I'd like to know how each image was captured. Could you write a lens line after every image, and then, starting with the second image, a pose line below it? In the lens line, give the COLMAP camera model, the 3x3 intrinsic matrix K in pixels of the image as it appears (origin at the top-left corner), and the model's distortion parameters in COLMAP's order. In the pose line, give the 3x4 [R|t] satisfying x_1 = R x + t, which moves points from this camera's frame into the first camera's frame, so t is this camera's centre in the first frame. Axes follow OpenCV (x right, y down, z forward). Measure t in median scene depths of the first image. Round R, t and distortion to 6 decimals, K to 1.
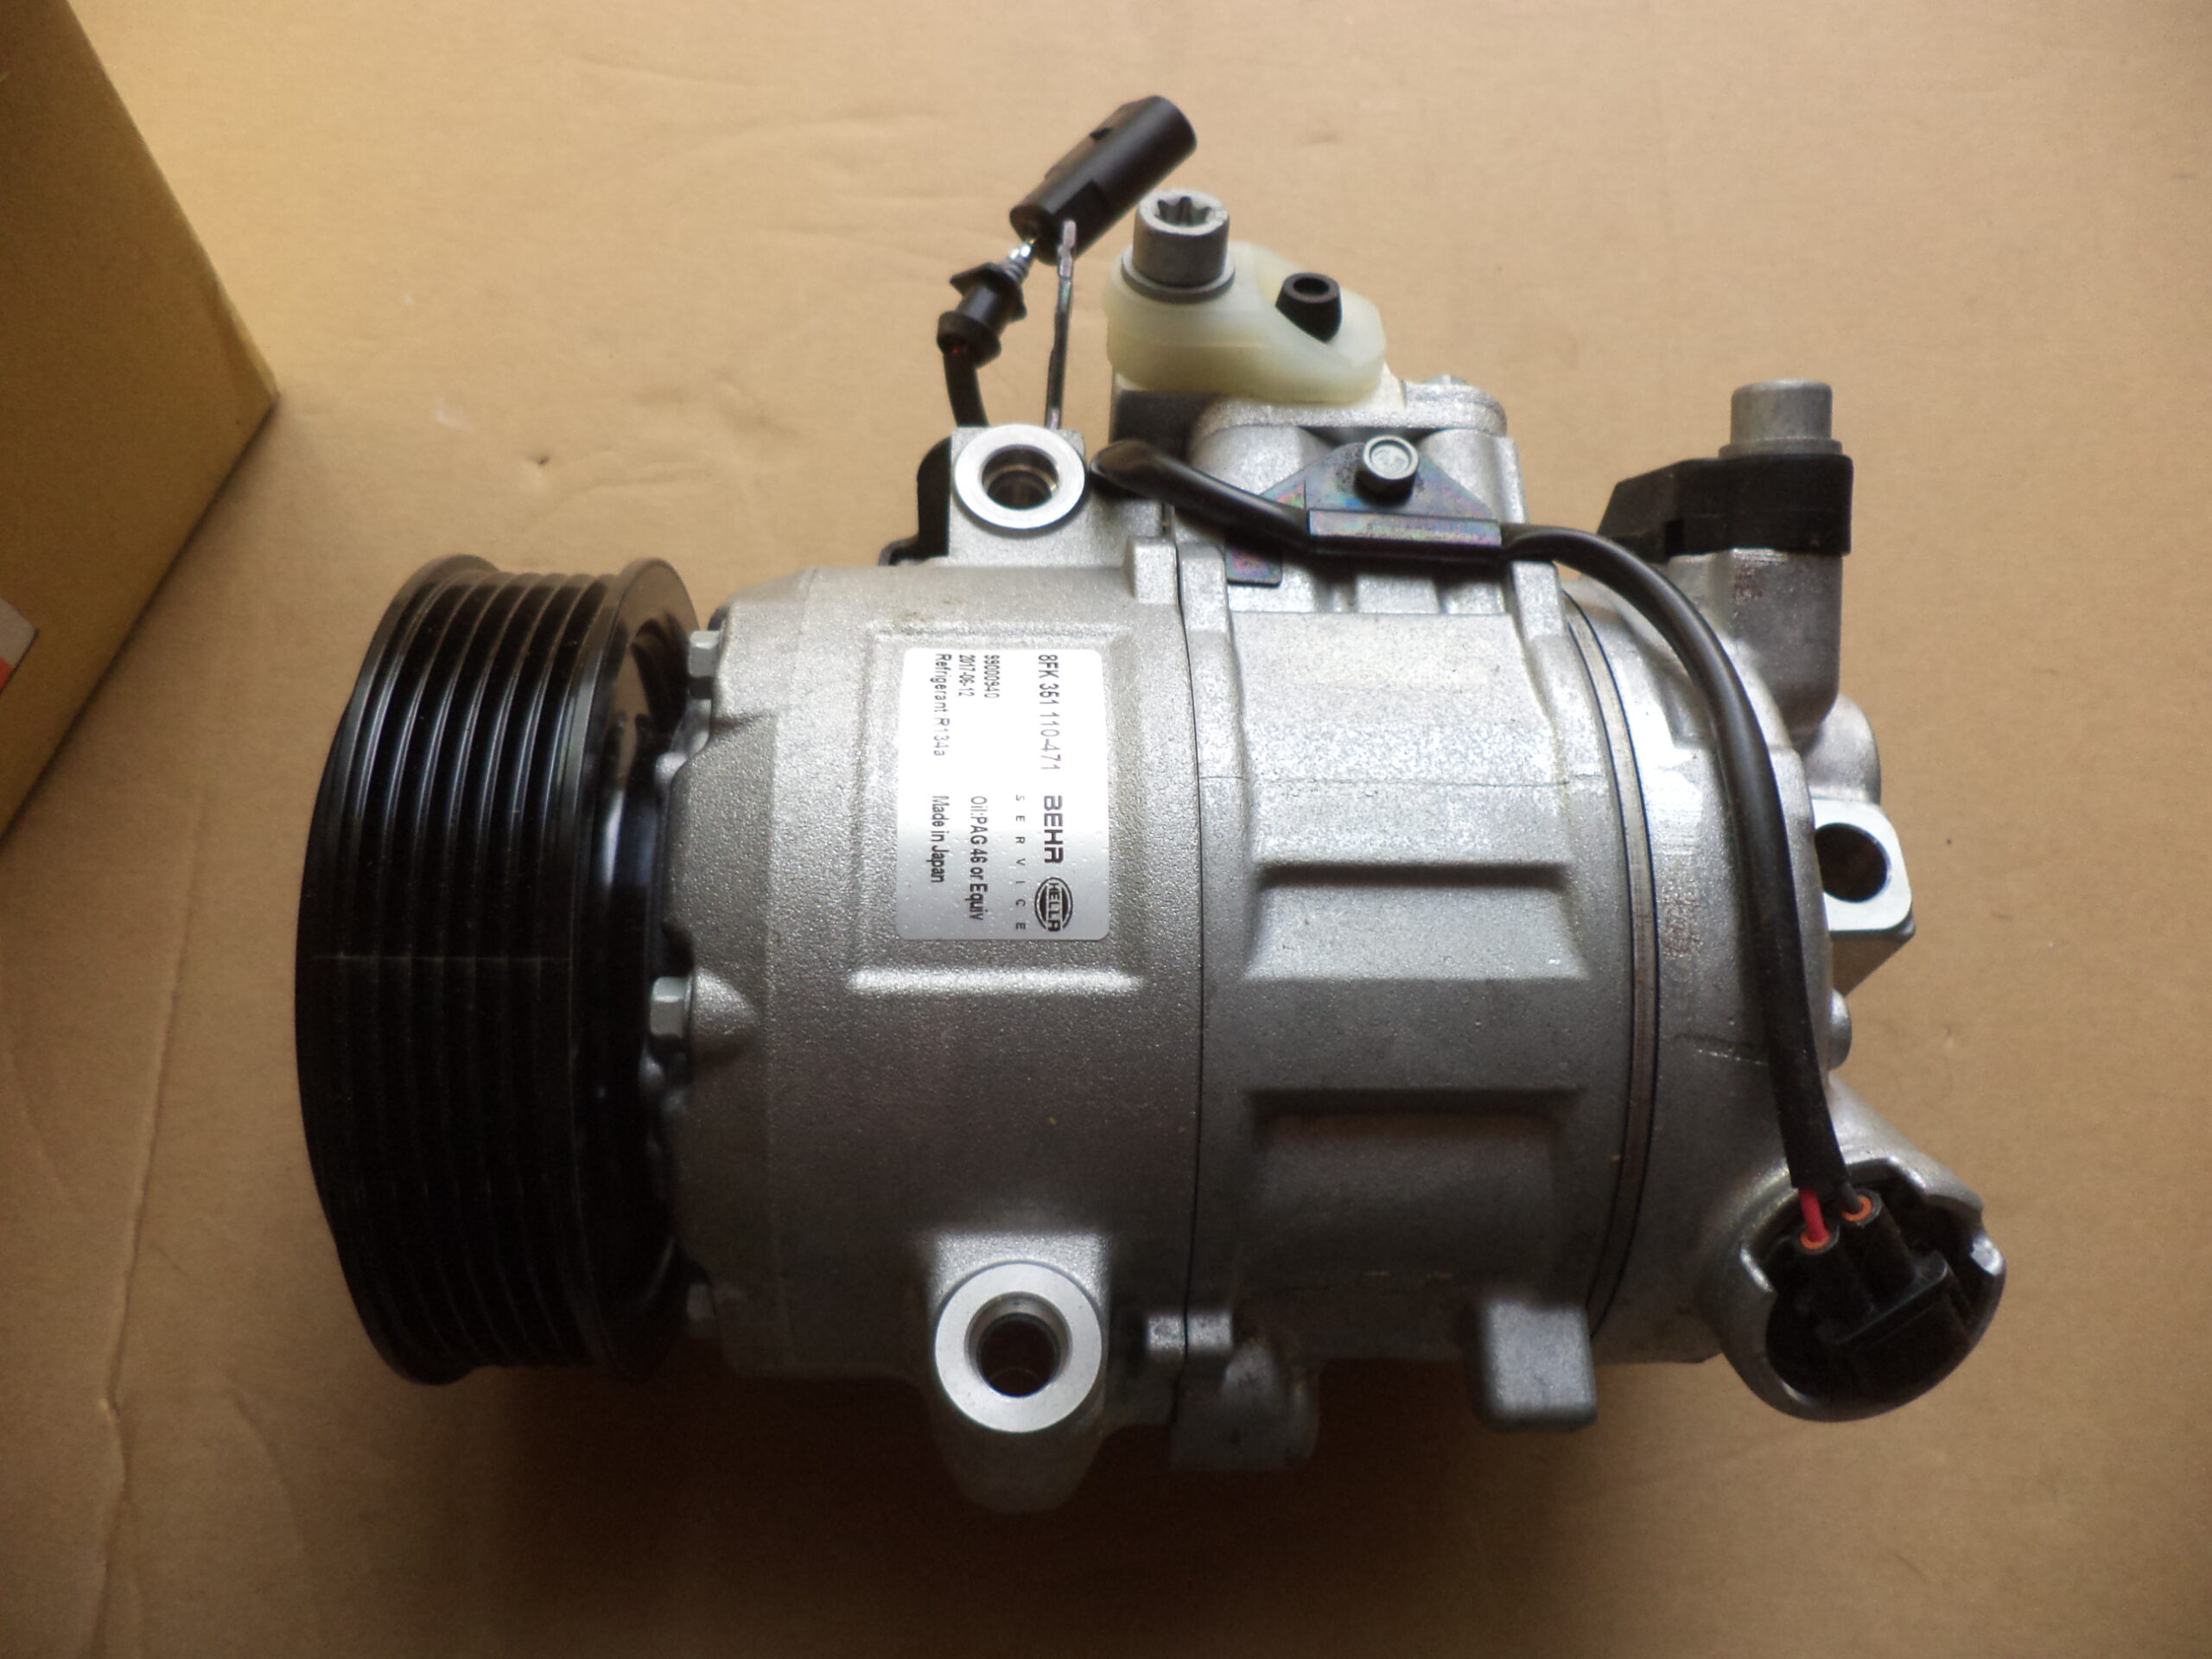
lens RADIAL K [[1822.5, 0, 1106.0], [0, 1822.5, 829.5], [0, 0, 1]] dist [0.000448, -0.000023]
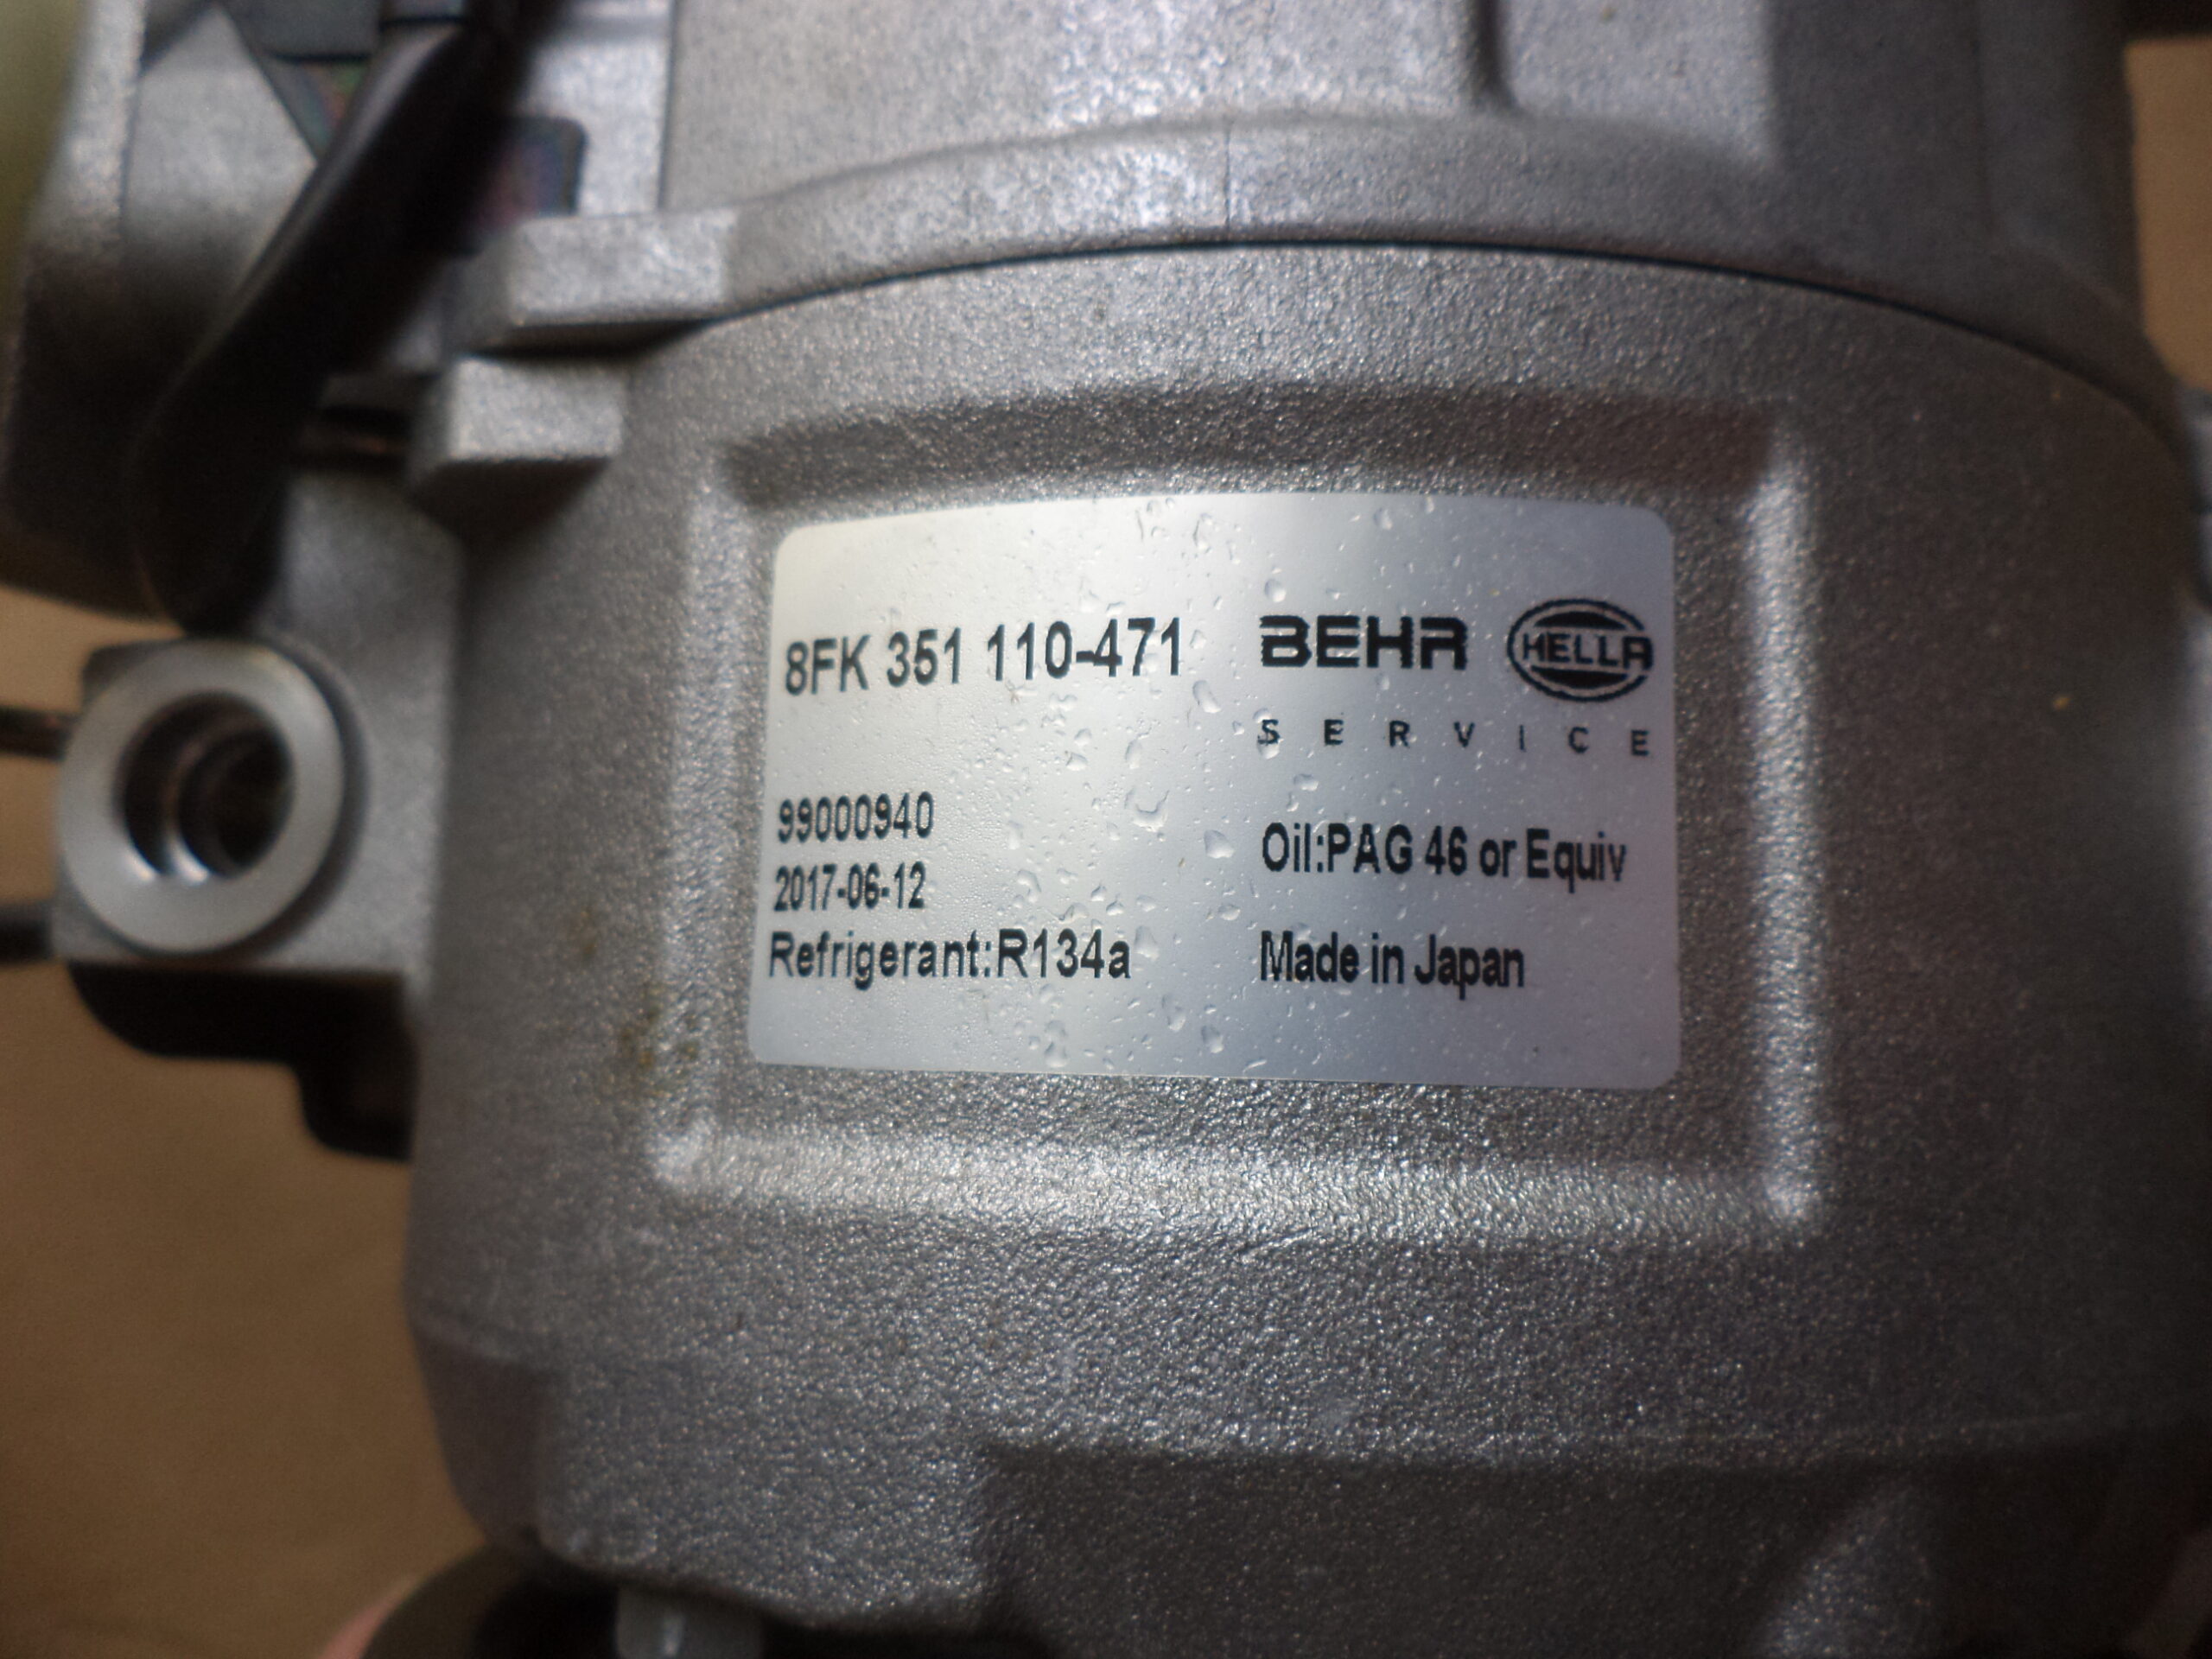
lens RADIAL K [[1486.3, 0, 1106.0], [0, 1486.3, 829.5], [0, 0, 1]] dist [0.044808, -0.000566]
pose [[0.041628, -0.995306, 0.087364, -0.092761], [0.935040, 0.069622, 0.347639, -0.146207], [-0.352090, 0.067217, 0.933549, 0.746078]]
